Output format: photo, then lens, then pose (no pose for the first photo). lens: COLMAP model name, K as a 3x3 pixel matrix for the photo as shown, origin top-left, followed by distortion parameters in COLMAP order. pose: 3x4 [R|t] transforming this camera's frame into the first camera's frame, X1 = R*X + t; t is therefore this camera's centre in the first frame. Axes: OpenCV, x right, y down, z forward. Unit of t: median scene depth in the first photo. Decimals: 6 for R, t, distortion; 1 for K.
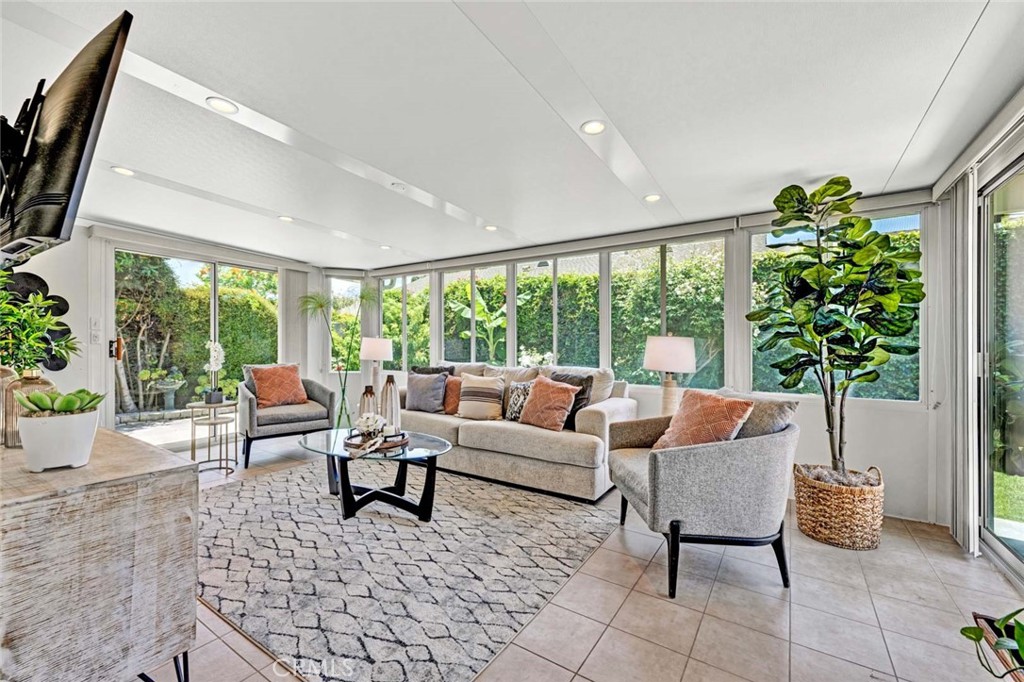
lens RADIAL K [[431.3, 0, 511.2], [0, 431.3, 348.1], [0, 0, 1]] dist [-0.000815, -0.000071]
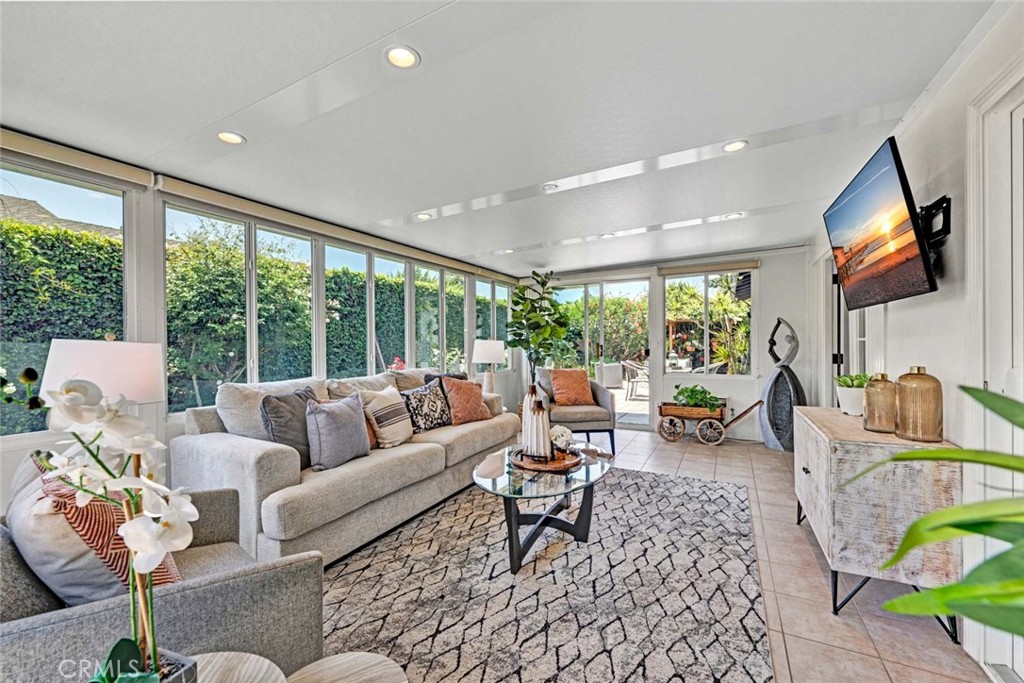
lens RADIAL K [[407.8, 0, 512.0], [0, 407.8, 341.5], [0, 0, 1]] dist [-0.003424, -0.000291]
pose [[-0.114608, -0.005159, 0.993397, -1.192879], [0.006107, 0.999964, 0.005898, -0.039256], [-0.993392, 0.006742, -0.114572, 1.212479]]
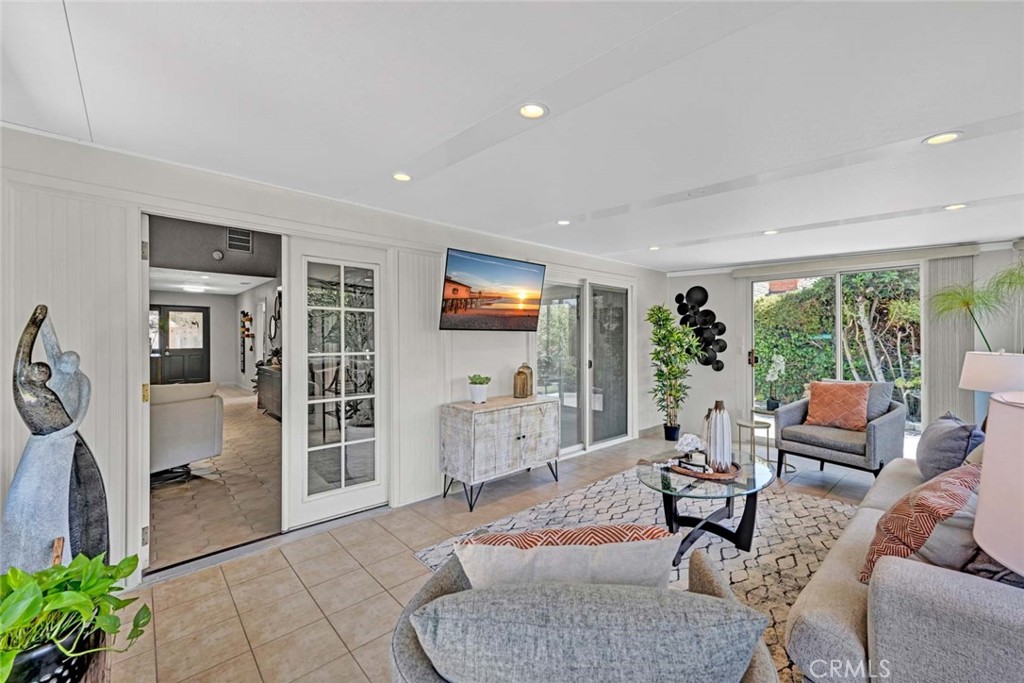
lens RADIAL K [[407.8, 0, 512.0], [0, 407.8, 341.5], [0, 0, 1]] dist [-0.003424, -0.000291]
pose [[-0.237459, 0.002409, -0.971395, 0.694861], [-0.002964, 0.999990, 0.003204, -0.072802], [0.971393, 0.003640, -0.237450, 0.825817]]
